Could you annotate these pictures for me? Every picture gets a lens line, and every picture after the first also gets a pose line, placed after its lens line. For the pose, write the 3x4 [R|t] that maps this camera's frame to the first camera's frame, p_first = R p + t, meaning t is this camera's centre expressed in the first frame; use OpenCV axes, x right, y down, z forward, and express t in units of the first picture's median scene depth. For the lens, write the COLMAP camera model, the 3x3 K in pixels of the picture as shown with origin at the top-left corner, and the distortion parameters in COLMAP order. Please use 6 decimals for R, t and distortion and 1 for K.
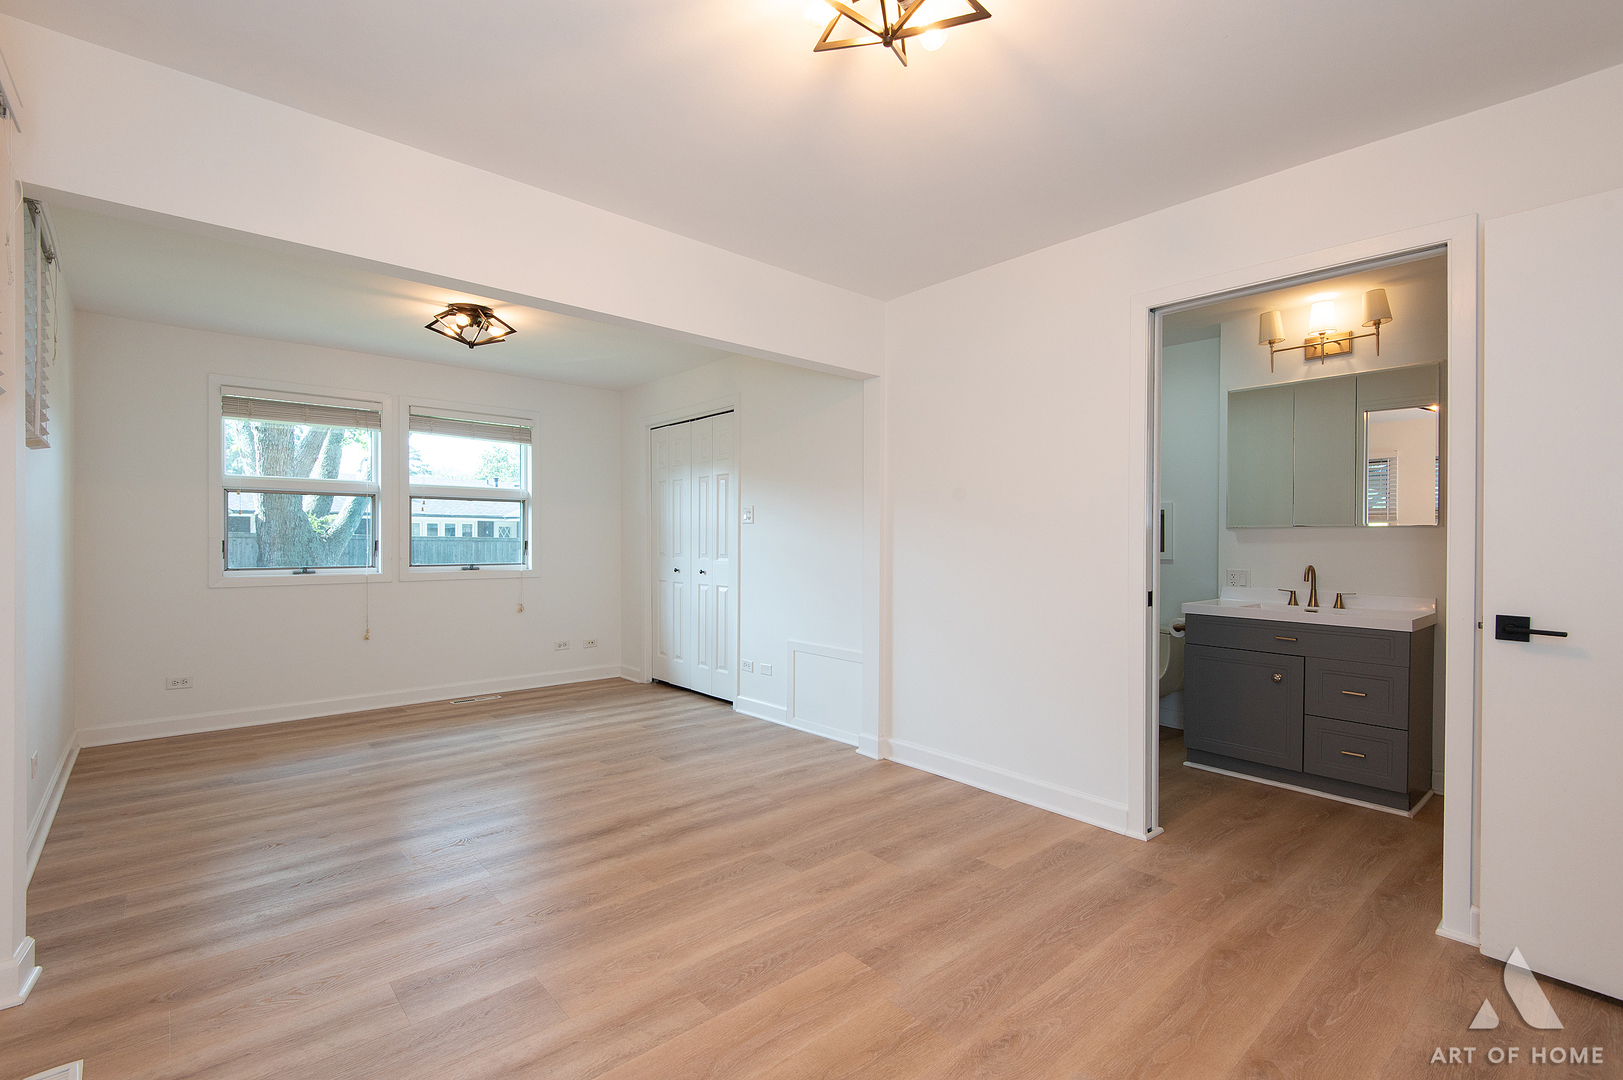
lens RADIAL K [[730.0, 0, 806.4], [0, 730.0, 544.5], [0, 0, 1]] dist [0.042601, -0.015428]
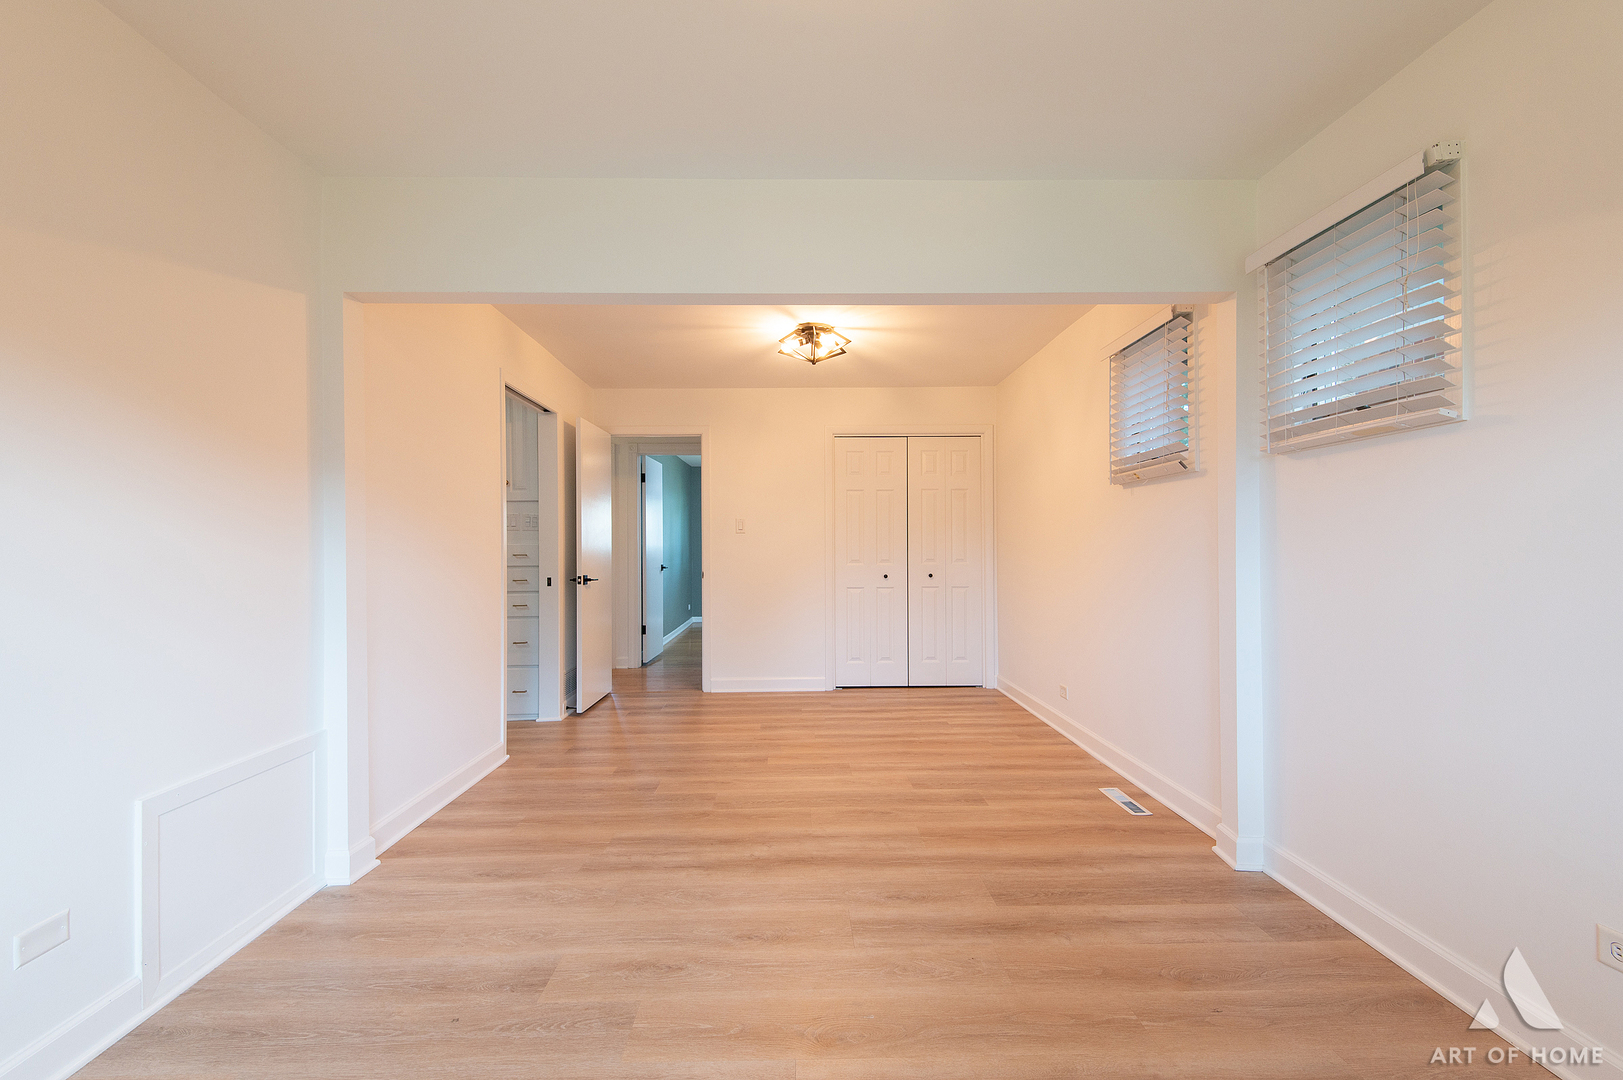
lens RADIAL K [[730.0, 0, 806.4], [0, 730.0, 544.5], [0, 0, 1]] dist [0.042601, -0.015428]
pose [[-0.768115, 0.002821, 0.640306, -0.667923], [0.005722, 0.999981, 0.002459, -0.006199], [-0.640287, 0.005552, -0.768116, 1.294661]]
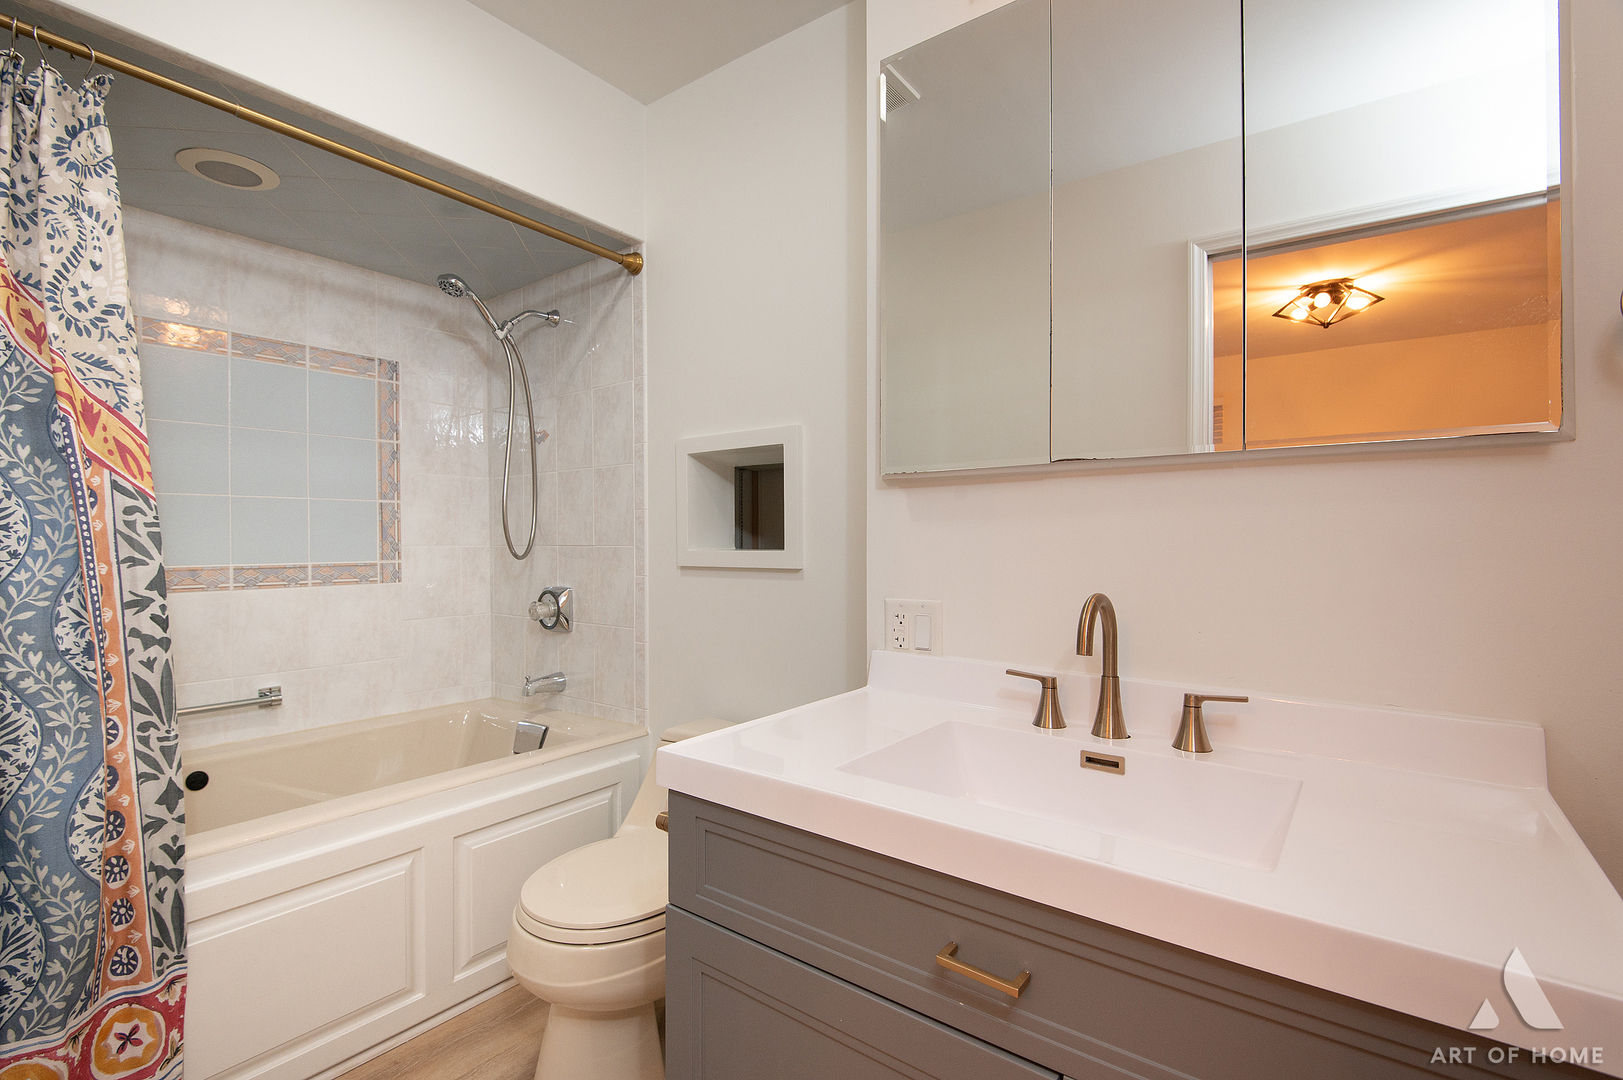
lens RADIAL K [[764.9, 0, 803.6], [0, 764.9, 539.9], [0, 0, 1]] dist [0.000164, -0.000835]
pose [[0.976729, -0.007306, 0.214354, 0.505000], [0.008977, 0.999936, -0.006824, 0.009579], [-0.214291, 0.008589, 0.976732, 0.736656]]
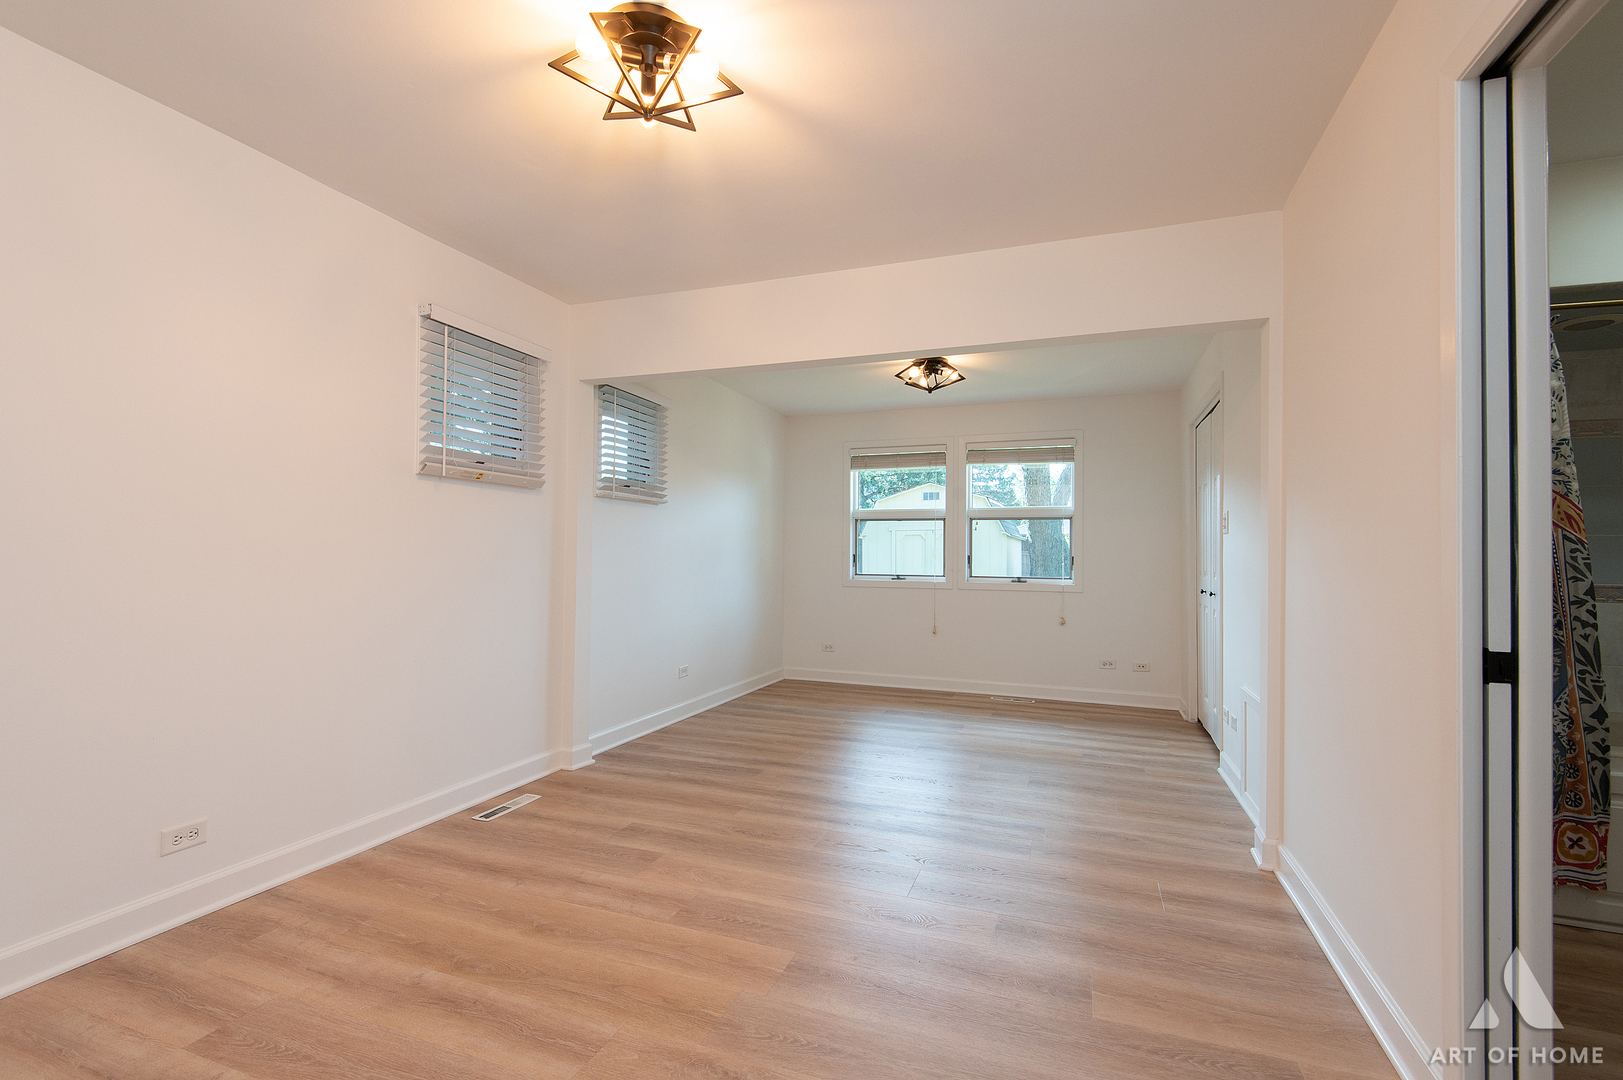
lens RADIAL K [[730.0, 0, 806.4], [0, 730.0, 544.5], [0, 0, 1]] dist [0.042601, -0.015428]
pose [[0.475784, -0.012052, -0.879480, 0.523394], [-0.013386, 0.999691, -0.020941, 0.007198], [0.879460, 0.021736, 0.475475, 0.284165]]
